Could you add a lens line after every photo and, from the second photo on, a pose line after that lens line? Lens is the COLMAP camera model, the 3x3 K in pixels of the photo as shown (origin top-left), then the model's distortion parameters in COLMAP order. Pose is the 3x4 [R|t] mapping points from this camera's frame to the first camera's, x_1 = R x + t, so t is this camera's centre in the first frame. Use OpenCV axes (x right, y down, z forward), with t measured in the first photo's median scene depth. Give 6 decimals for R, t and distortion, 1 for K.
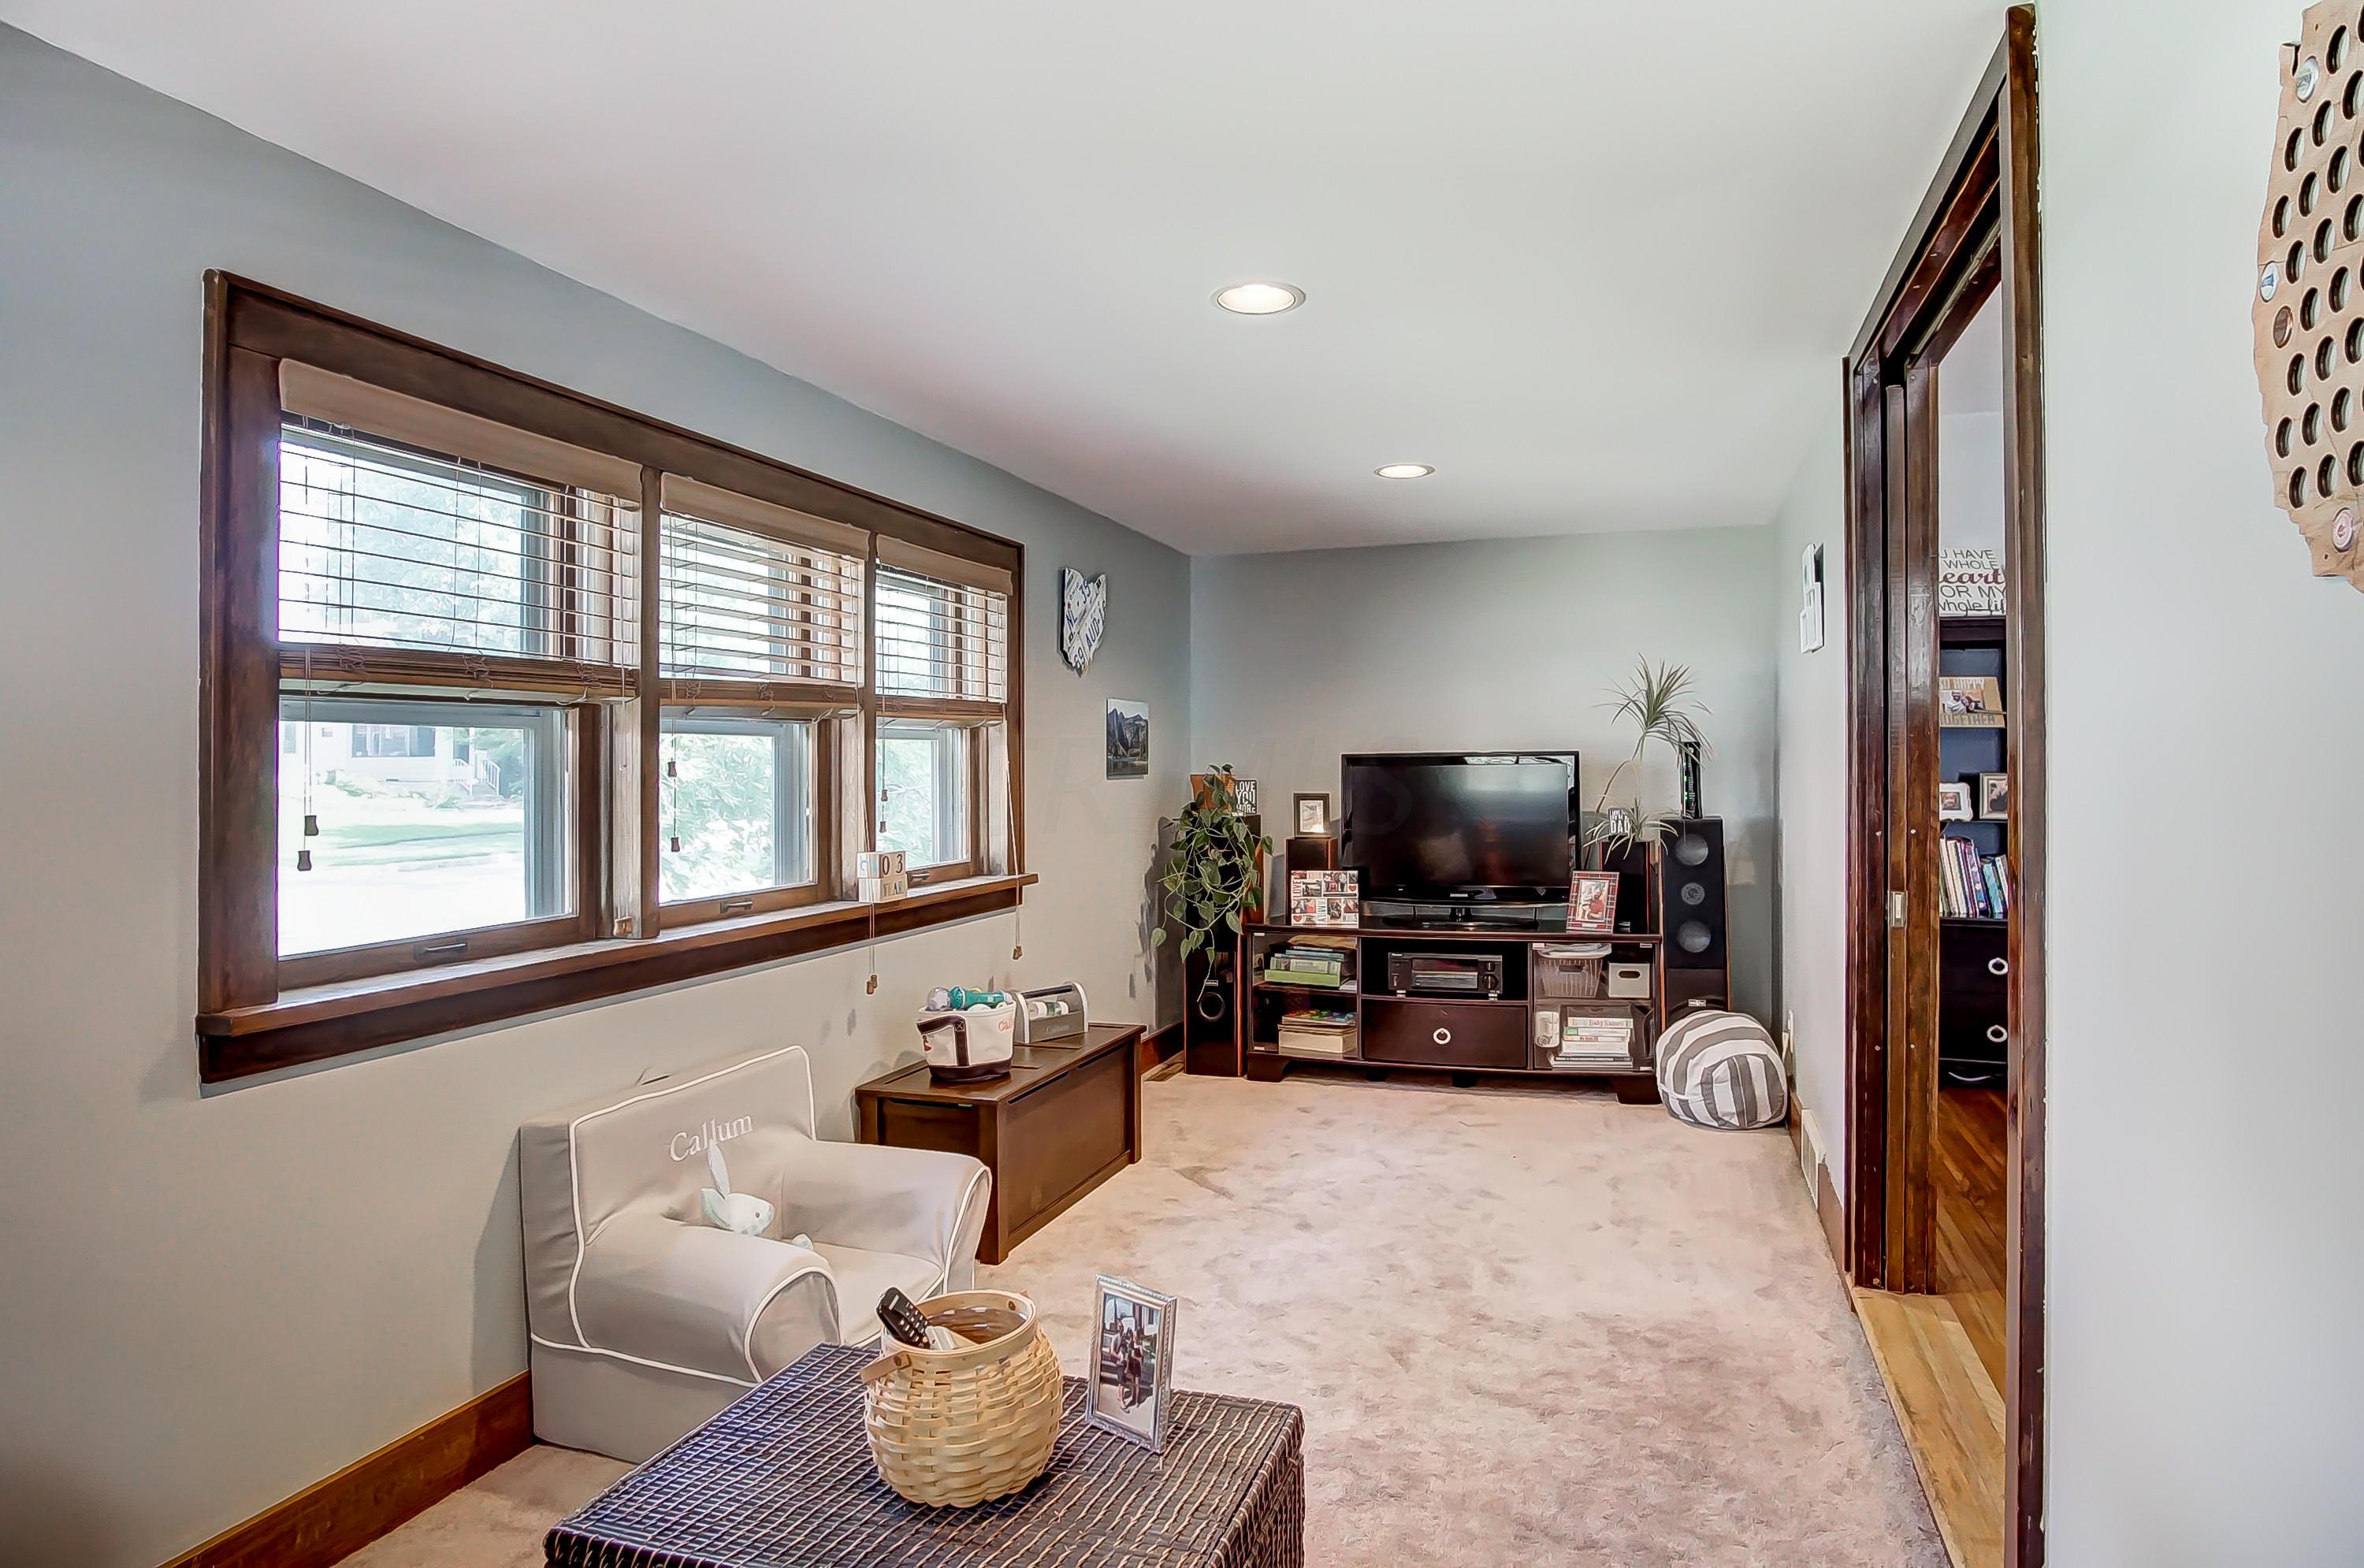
lens RADIAL K [[1269.4, 0, 1184.9], [0, 1269.4, 787.8], [0, 0, 1]] dist [-0.036387, 0.007286]
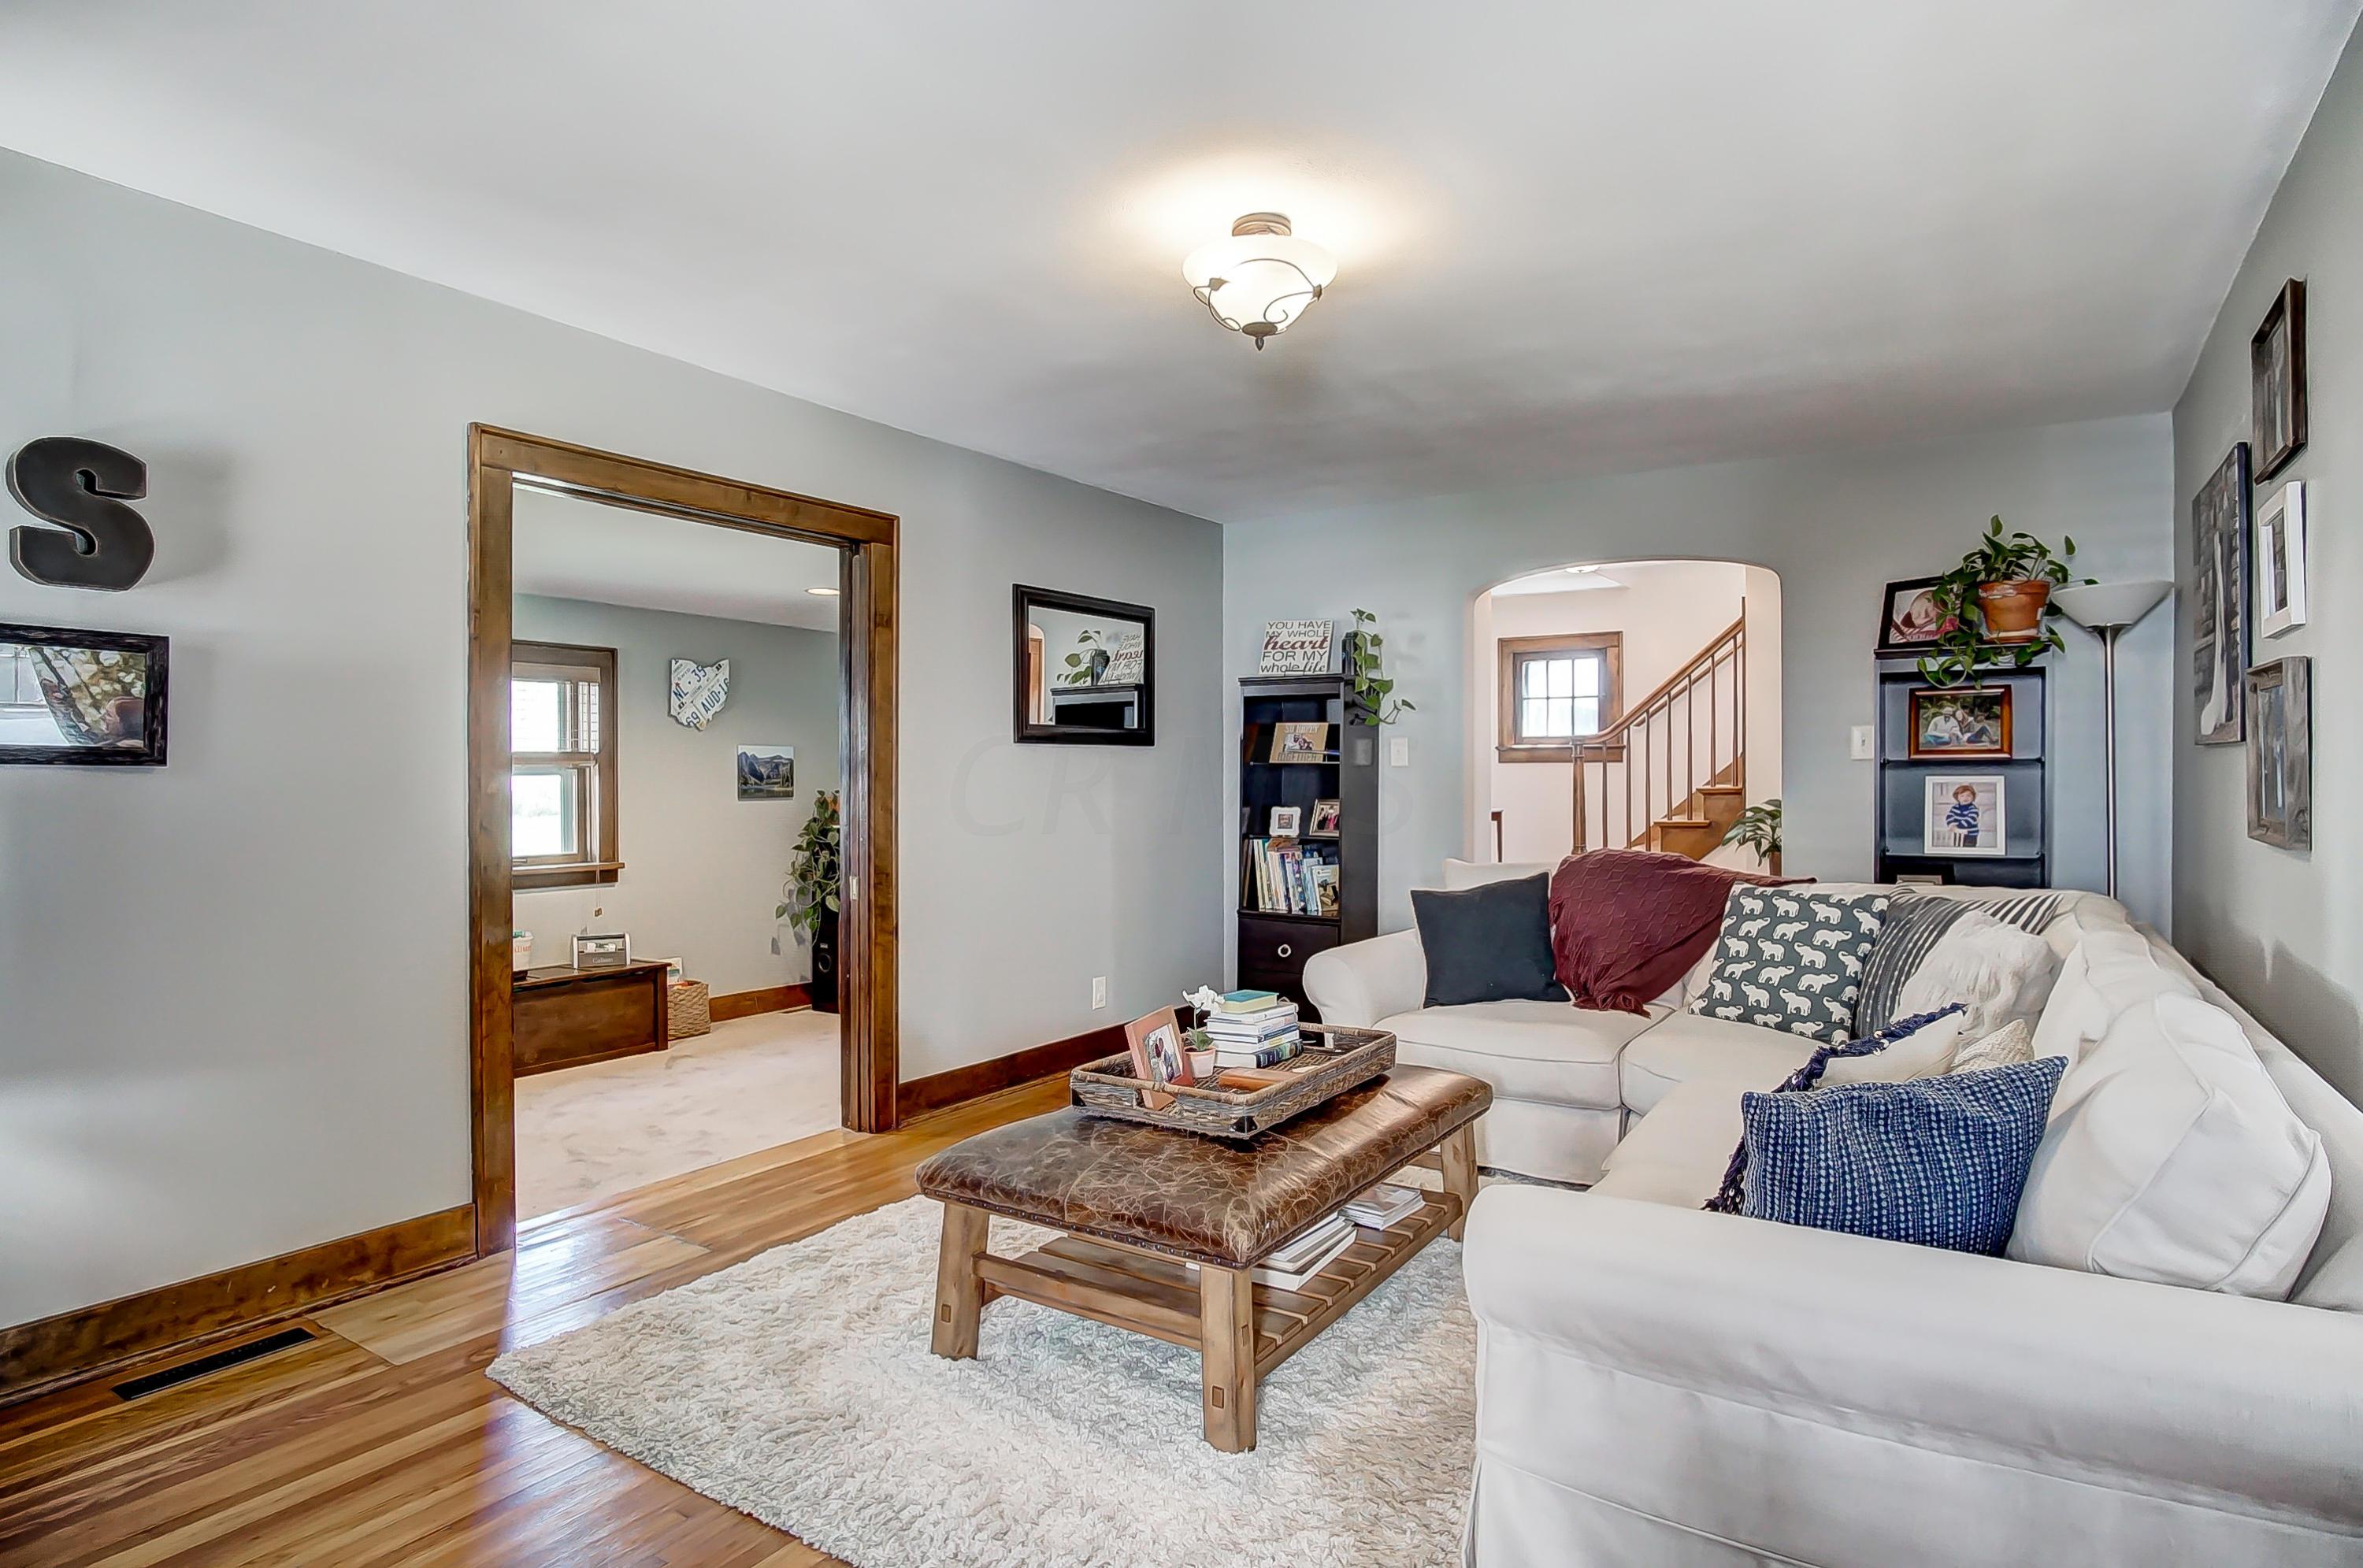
lens RADIAL K [[1268.8, 0, 1184.4], [0, 1268.8, 787.8], [0, 0, 1]] dist [-0.036387, 0.007286]
pose [[0.962775, 0.000901, -0.270304, 0.897768], [-0.003144, 0.999964, -0.007867, -0.012933], [0.270287, 0.008424, 0.962743, -0.277391]]
